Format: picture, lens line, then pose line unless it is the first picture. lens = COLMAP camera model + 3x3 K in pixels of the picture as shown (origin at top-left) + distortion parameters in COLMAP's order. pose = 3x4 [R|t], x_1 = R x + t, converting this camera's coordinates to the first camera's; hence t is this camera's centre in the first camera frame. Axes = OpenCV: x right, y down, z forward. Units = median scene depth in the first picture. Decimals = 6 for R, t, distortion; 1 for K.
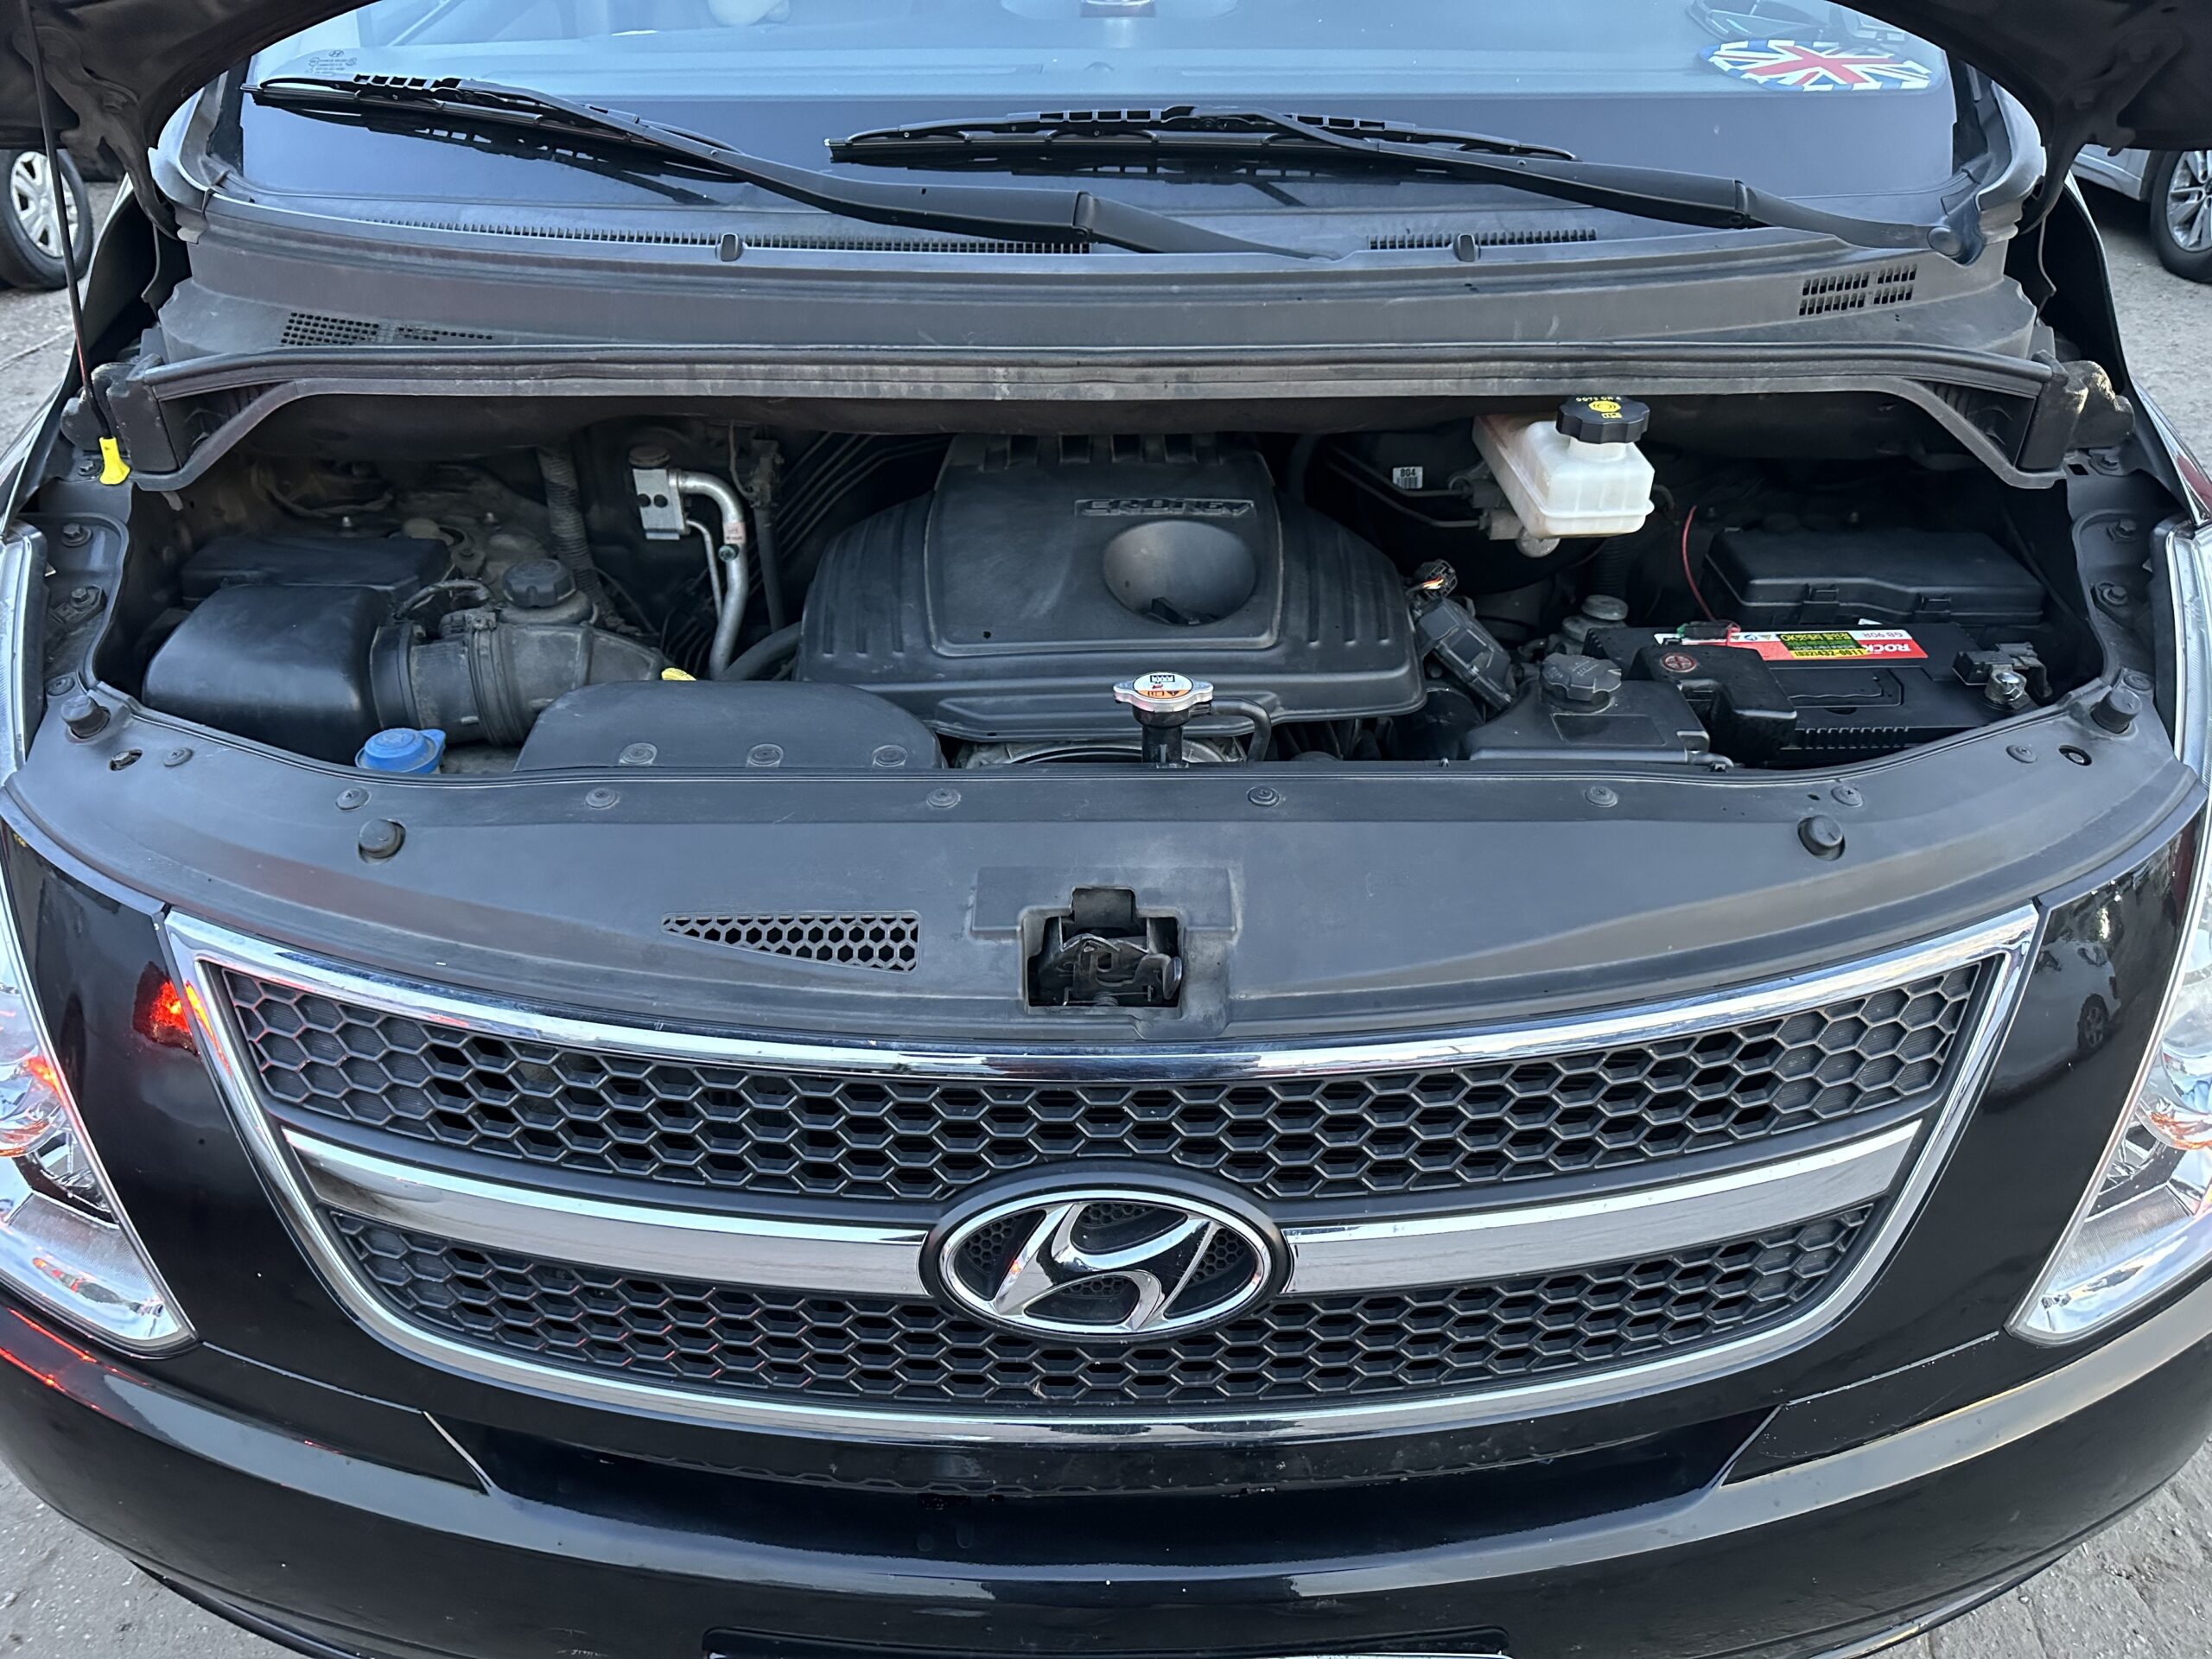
lens RADIAL K [[1560.9, 0, 1106.0], [0, 1560.9, 829.5], [0, 0, 1]] dist [0.030029, 0.000096]
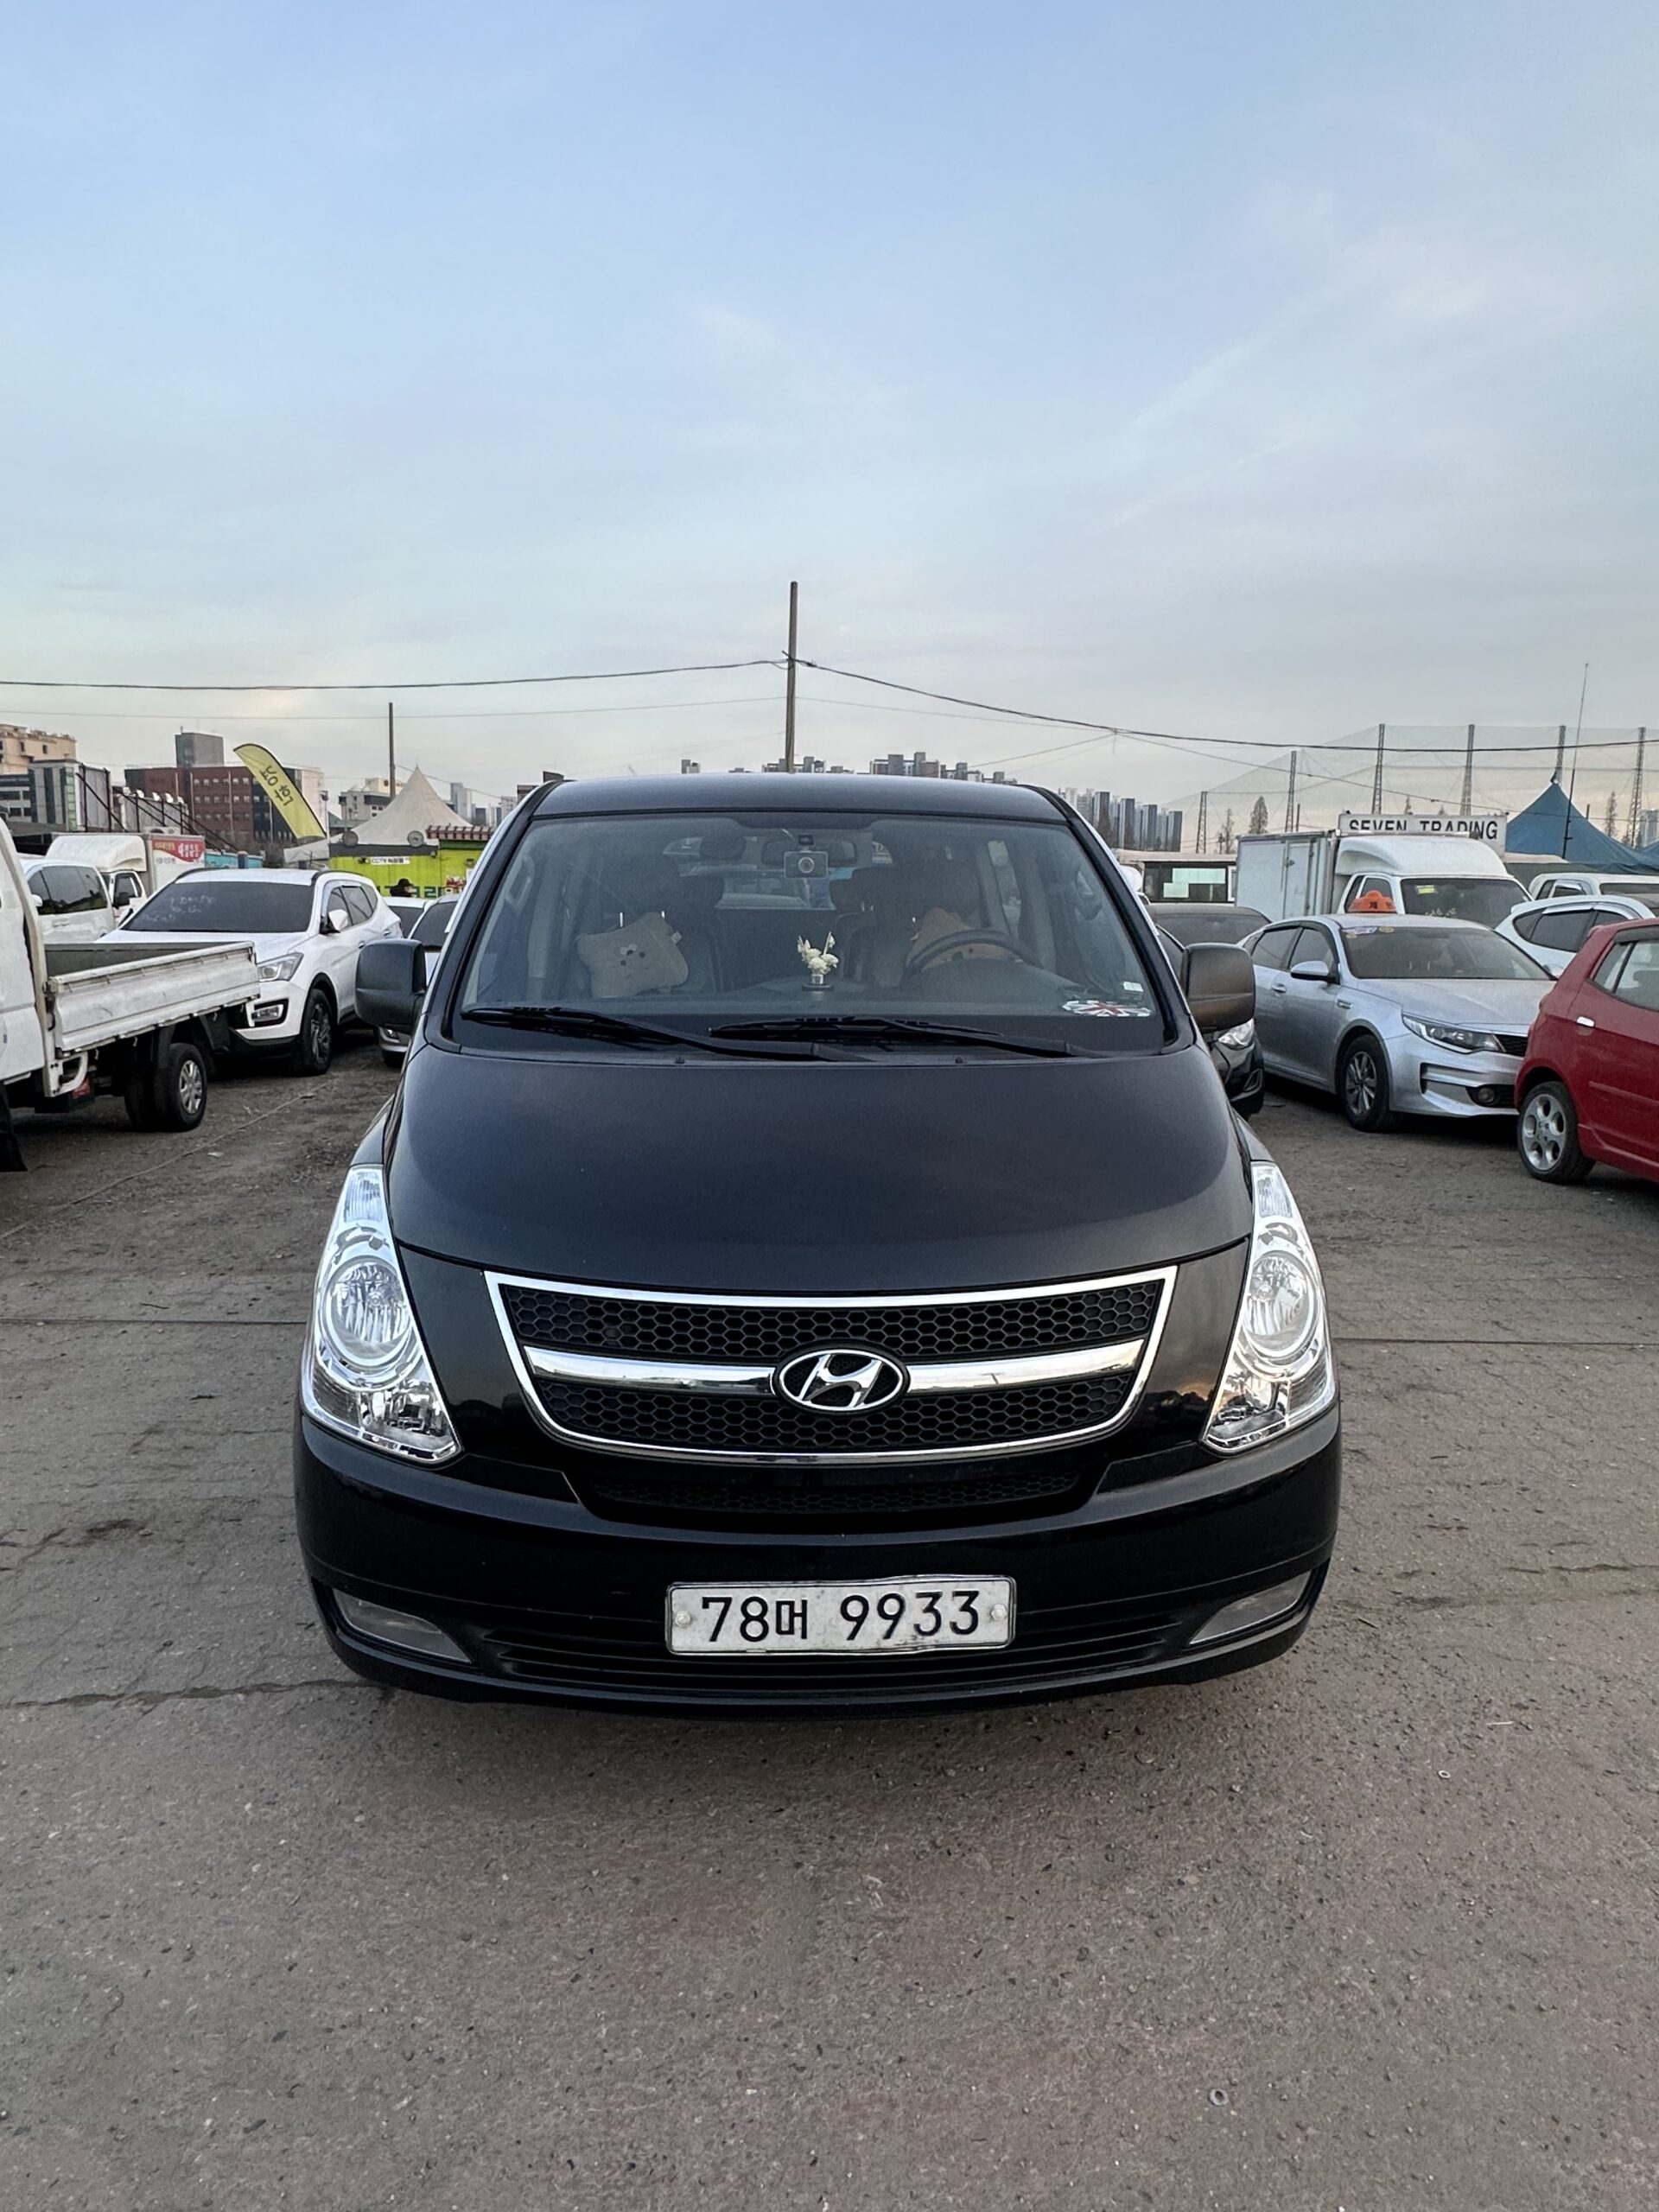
lens RADIAL K [[1348.1, 0, 836.1], [0, 1348.1, 1152.3], [0, 0, 1]] dist [-0.002483, -0.000371]
pose [[0.998342, -0.004703, 0.057363, -0.135666], [0.026450, 0.922666, -0.384692, 0.786989], [-0.051117, 0.385572, 0.921261, -1.251287]]
